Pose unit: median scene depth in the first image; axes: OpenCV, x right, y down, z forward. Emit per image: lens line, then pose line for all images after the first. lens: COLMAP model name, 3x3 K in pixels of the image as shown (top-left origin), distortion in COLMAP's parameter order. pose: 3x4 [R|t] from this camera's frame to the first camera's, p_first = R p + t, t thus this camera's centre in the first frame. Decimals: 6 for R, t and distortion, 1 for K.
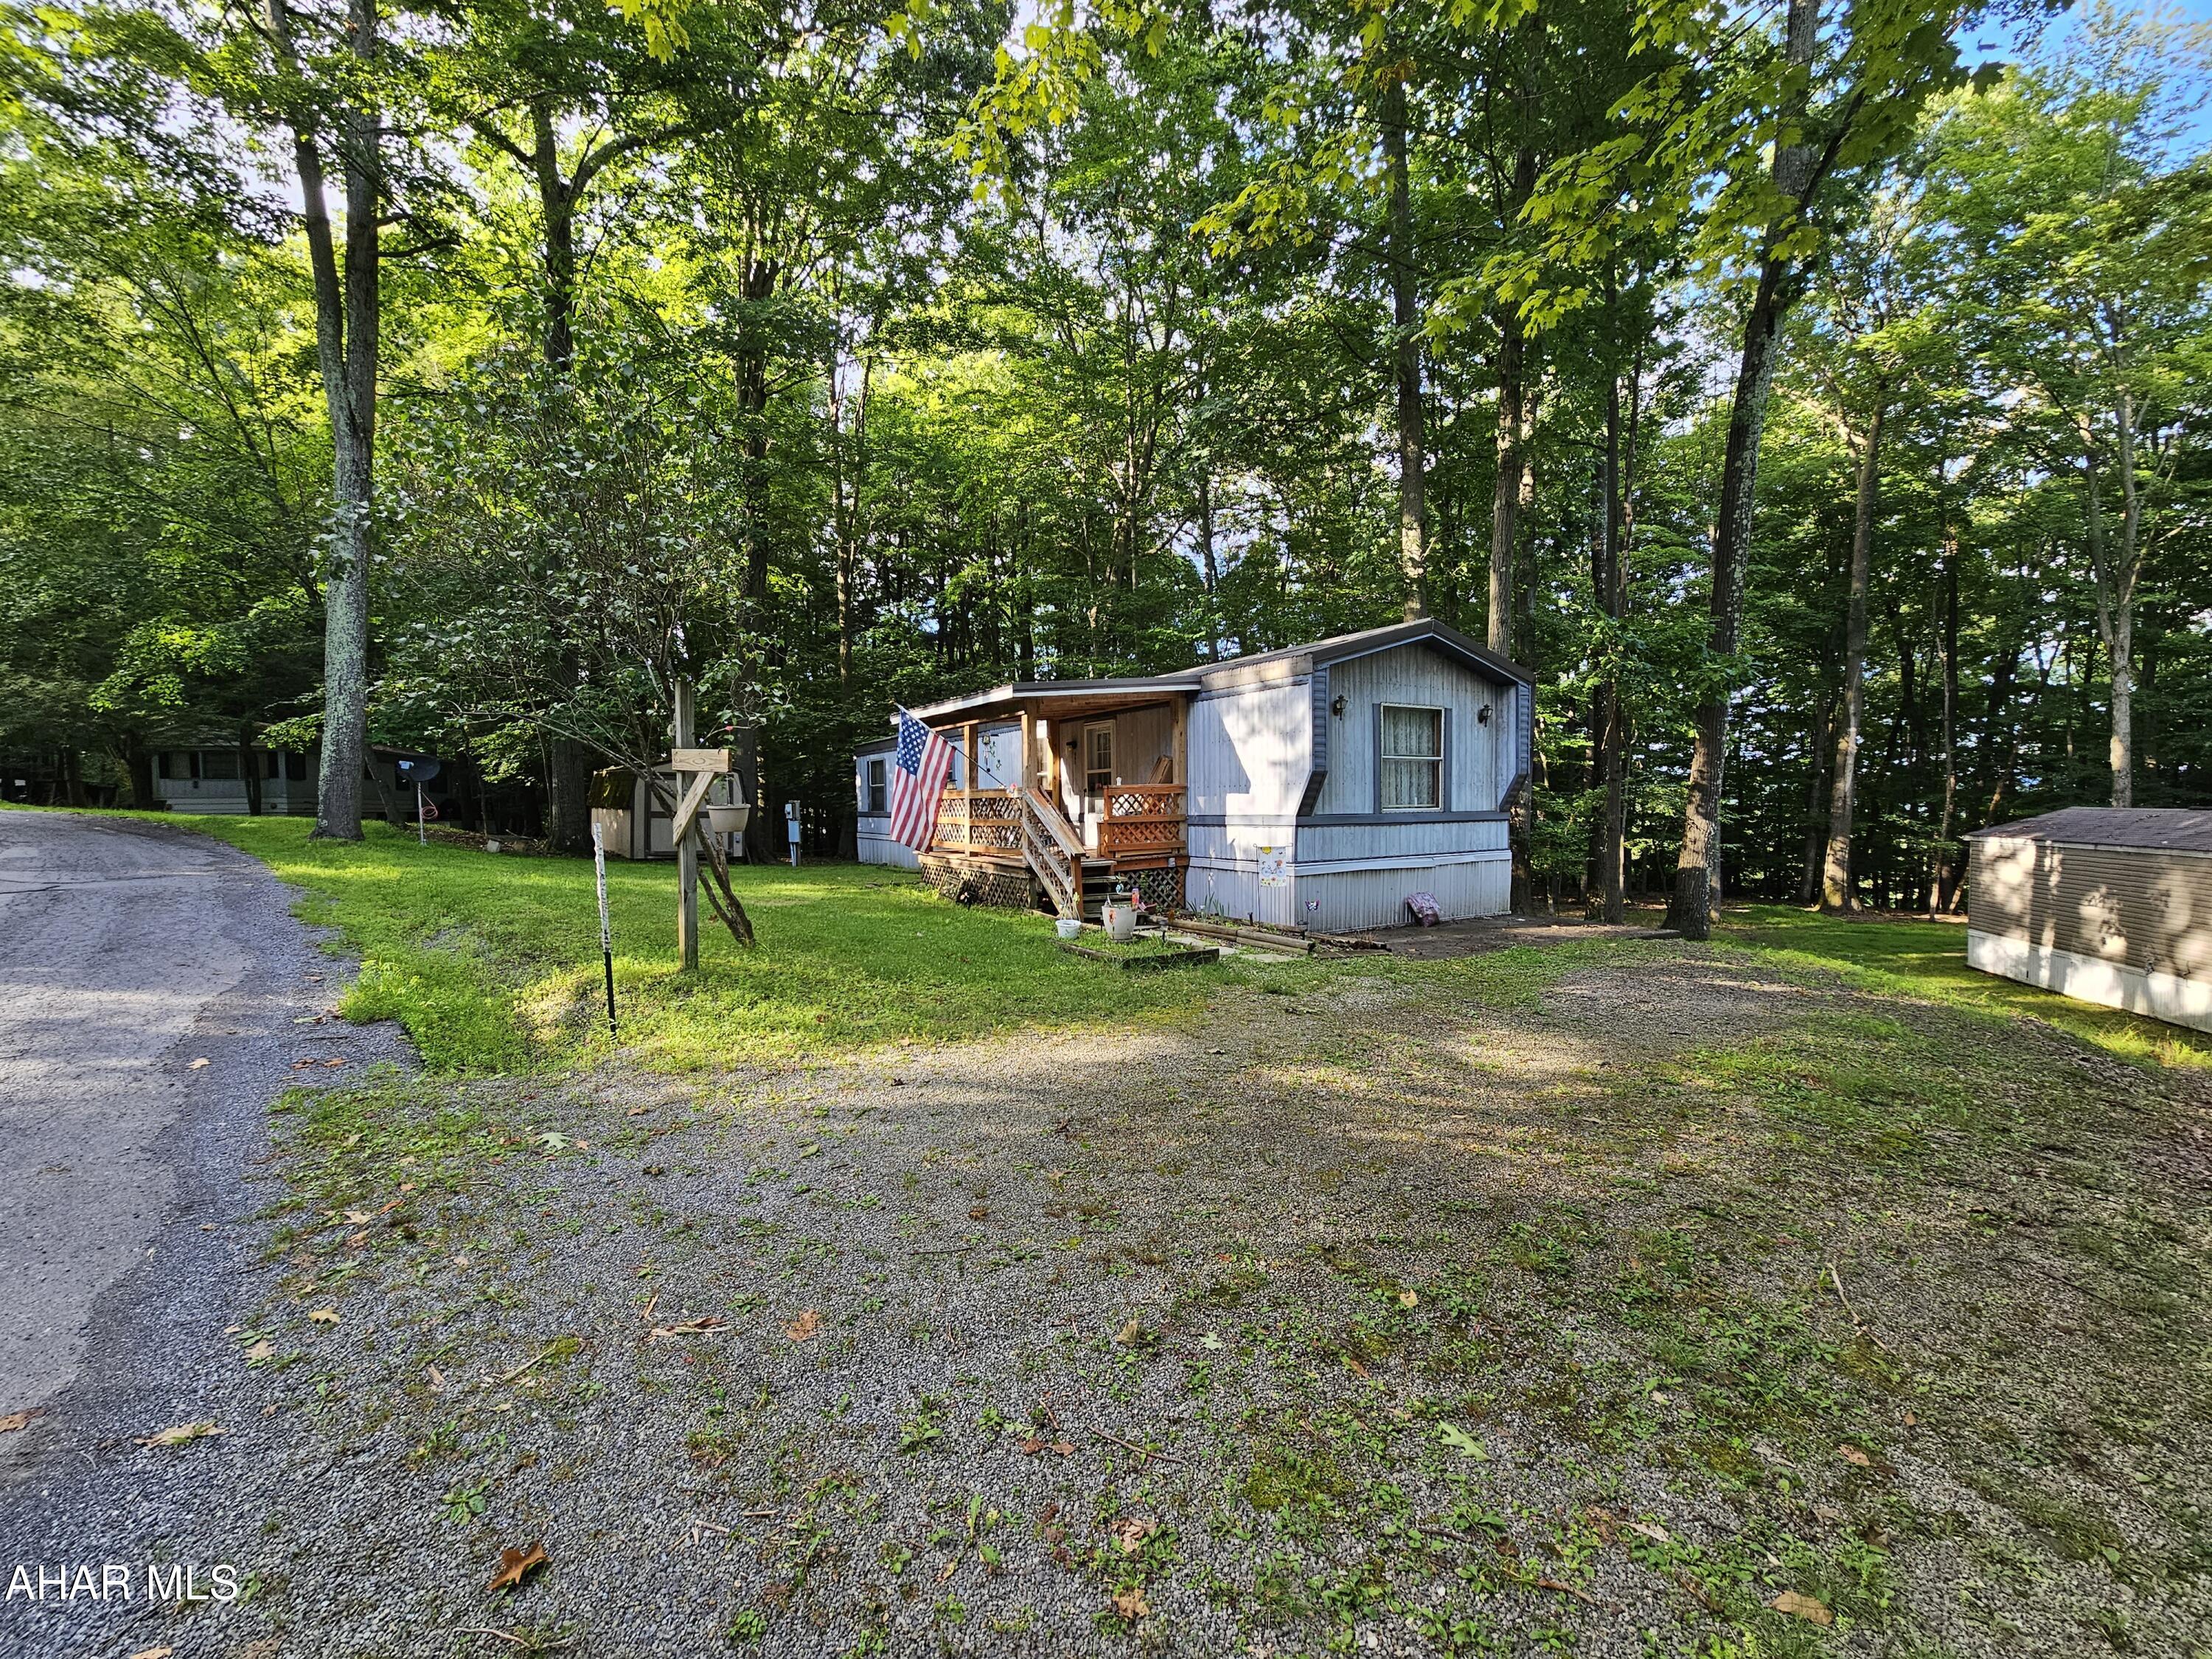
lens RADIAL K [[892.7, 0, 1077.6], [0, 892.7, 824.1], [0, 0, 1]] dist [0.000724, -0.000123]
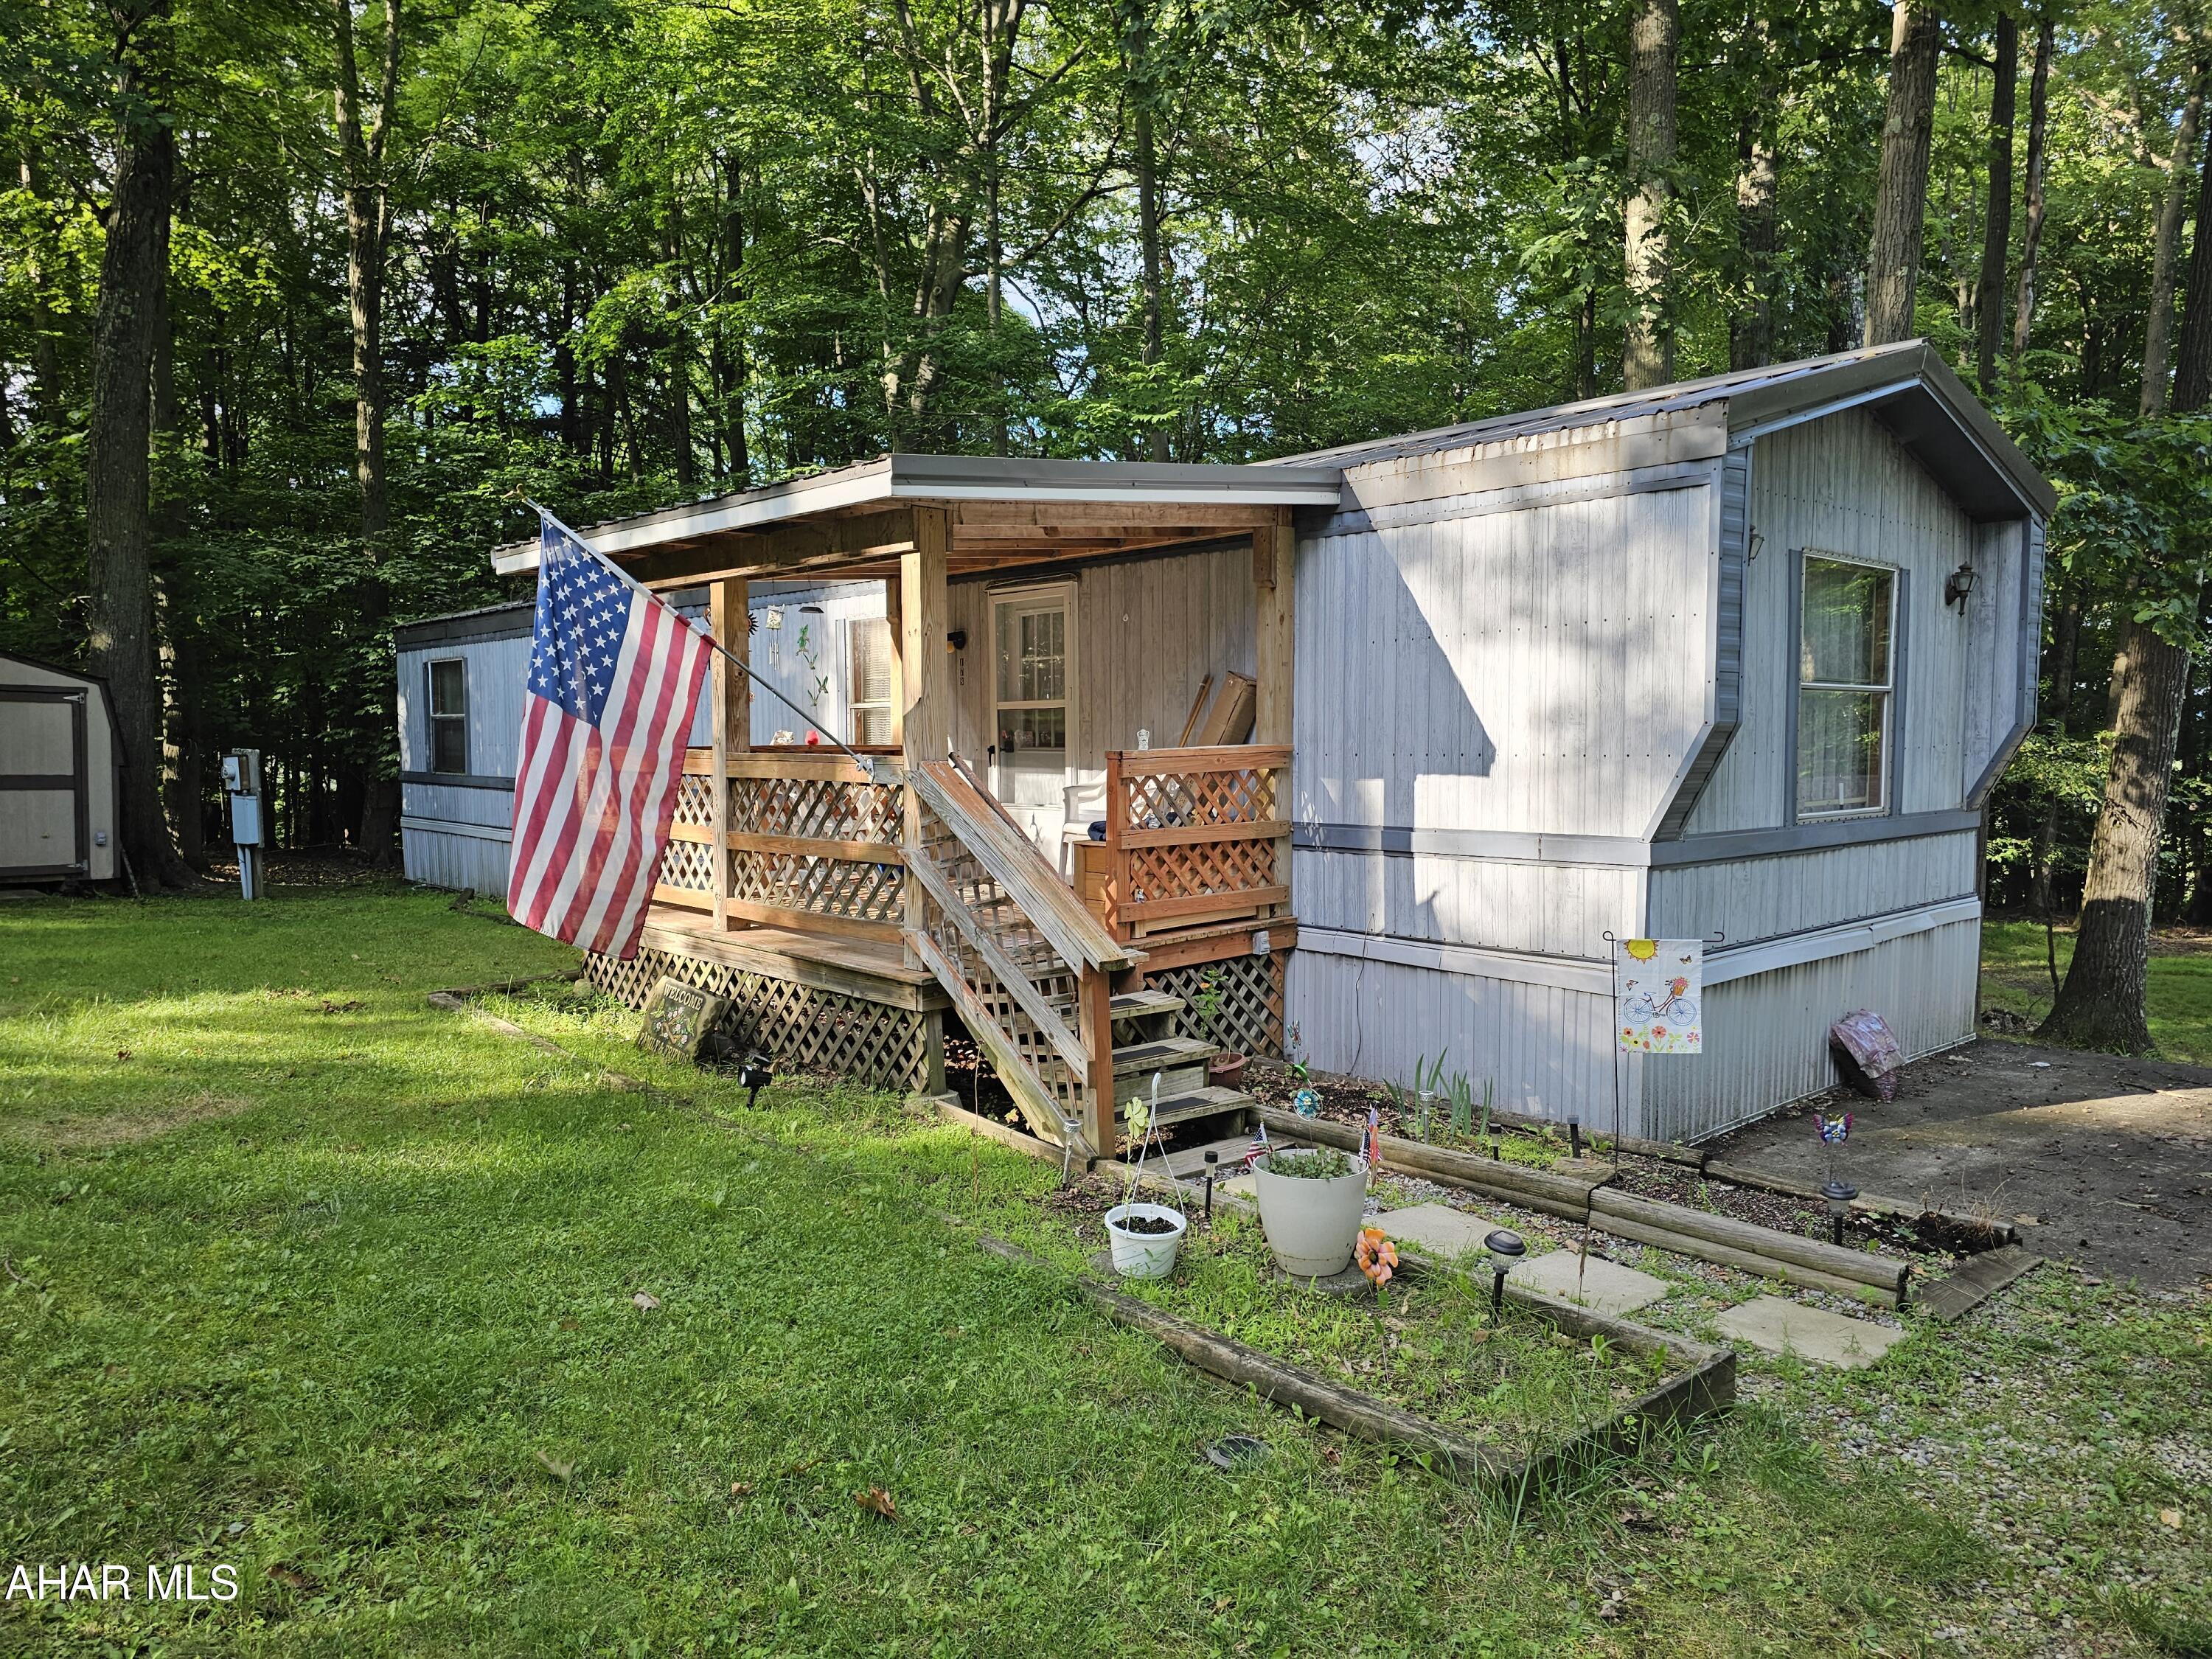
lens RADIAL K [[1494.1, 0, 1106.0], [0, 1494.1, 829.5], [0, 0, 1]] dist [0.033700, -0.000535]
pose [[0.980929, -0.001923, 0.194357, -0.091092], [-0.005104, 0.999351, 0.035647, -0.030521], [-0.194299, -0.035959, 0.980283, 0.366847]]
